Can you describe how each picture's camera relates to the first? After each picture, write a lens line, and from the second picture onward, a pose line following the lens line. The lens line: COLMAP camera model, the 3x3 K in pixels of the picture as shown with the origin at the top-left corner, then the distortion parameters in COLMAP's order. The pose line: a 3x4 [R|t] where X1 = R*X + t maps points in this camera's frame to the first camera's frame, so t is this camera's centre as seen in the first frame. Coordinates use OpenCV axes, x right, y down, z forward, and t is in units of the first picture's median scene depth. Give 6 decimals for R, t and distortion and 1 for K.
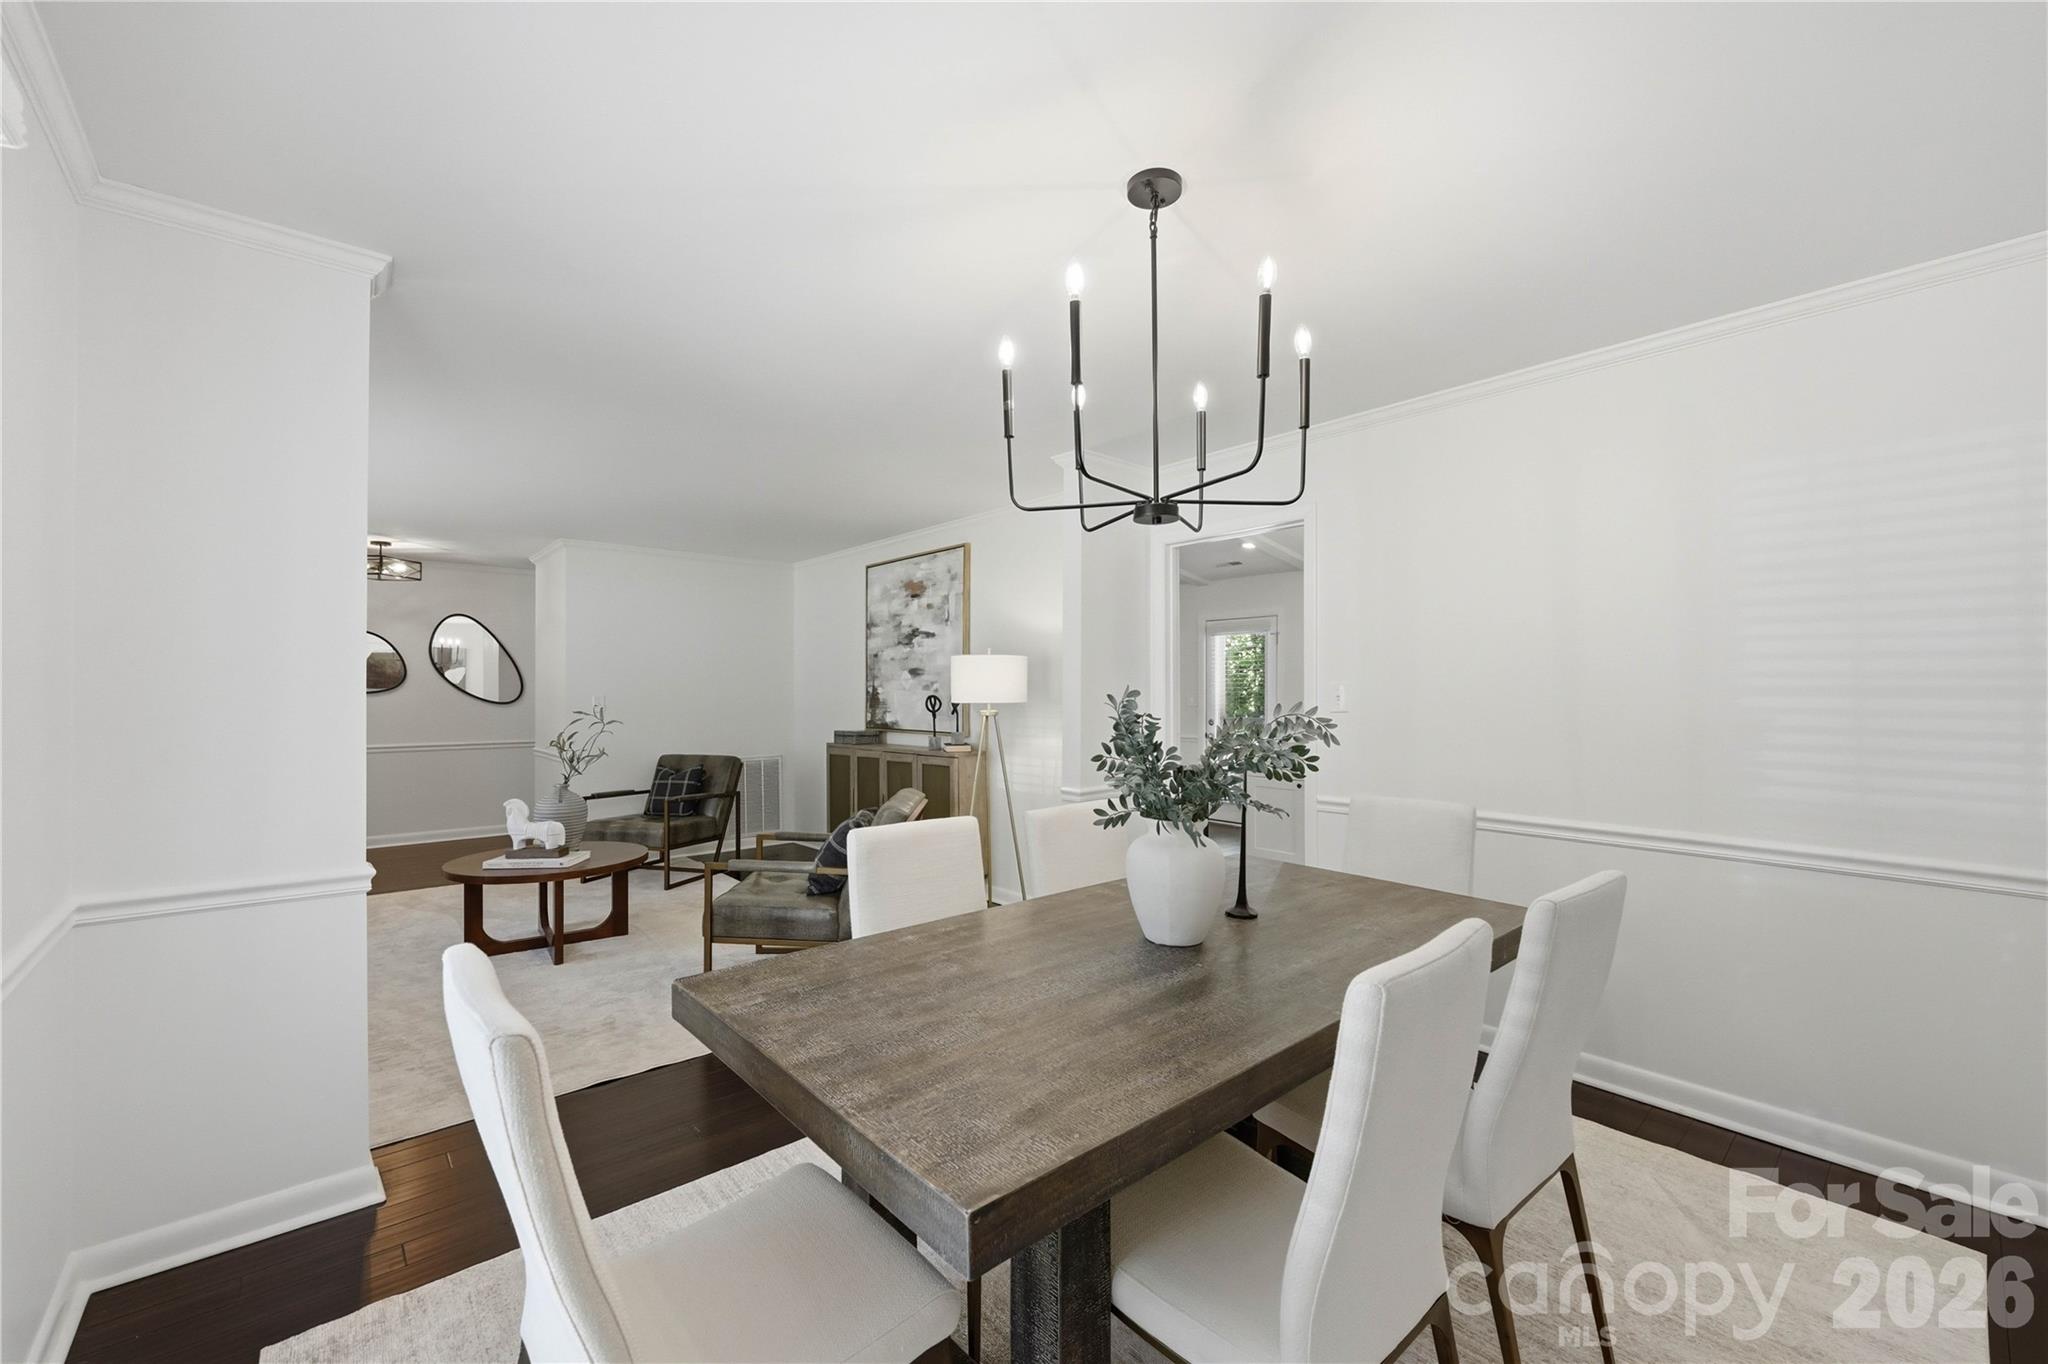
lens RADIAL K [[813.0, 0, 1025.6], [0, 813.0, 688.9], [0, 0, 1]] dist [0.000827, 0.000096]
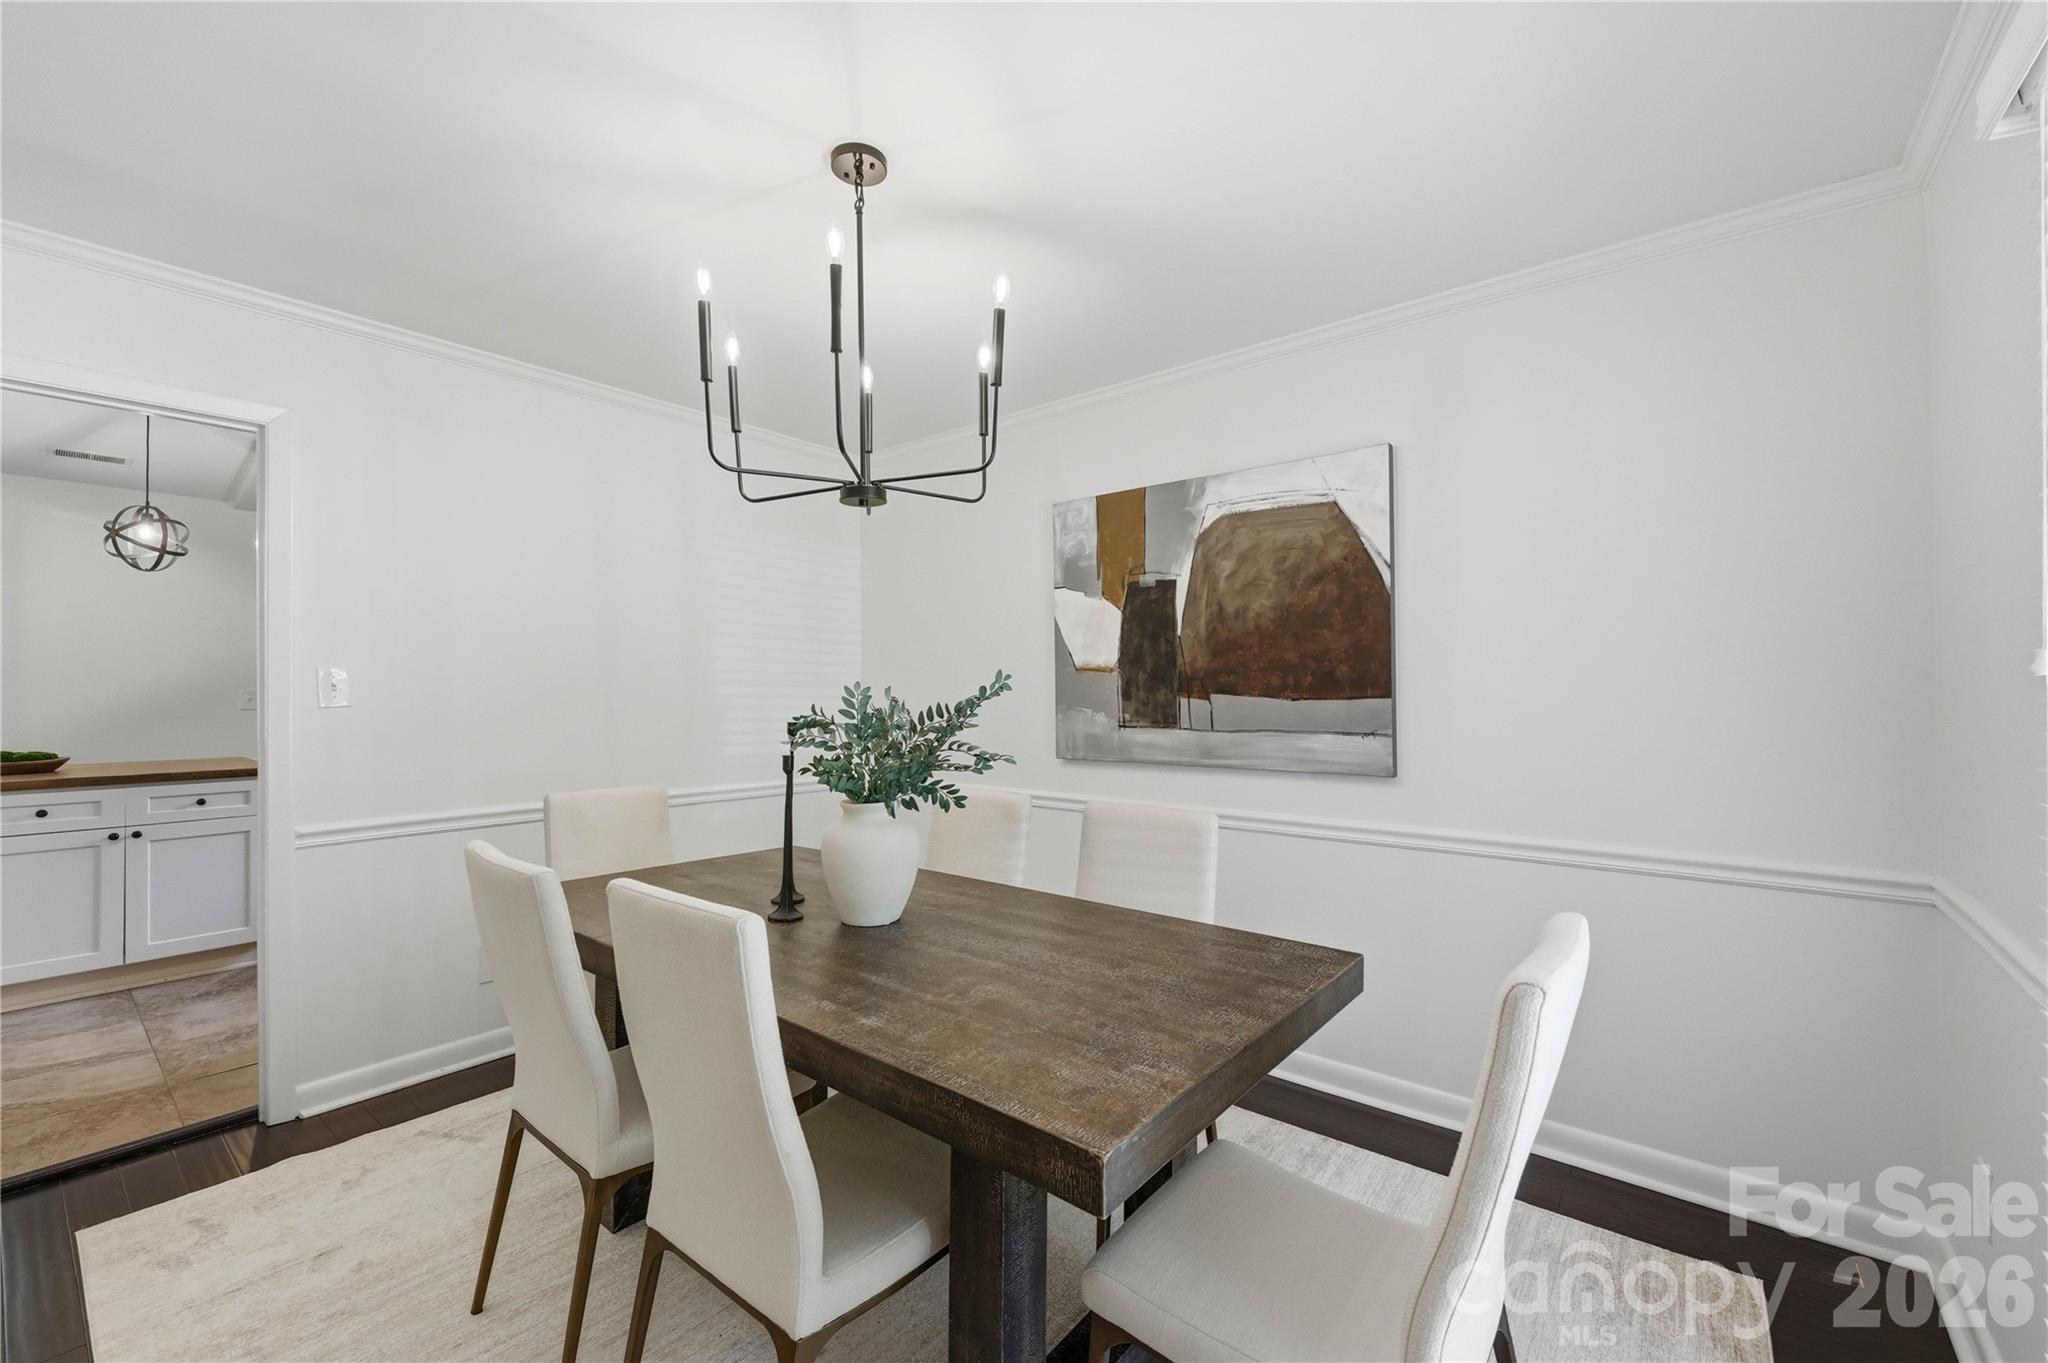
lens RADIAL K [[813.0, 0, 1025.6], [0, 813.0, 688.4], [0, 0, 1]] dist [0.000827, 0.000096]
pose [[-0.153691, 0.003548, 0.988113, -1.031767], [-0.004069, 0.999983, -0.004224, 0.028251], [-0.988111, -0.004670, -0.153674, 1.181767]]
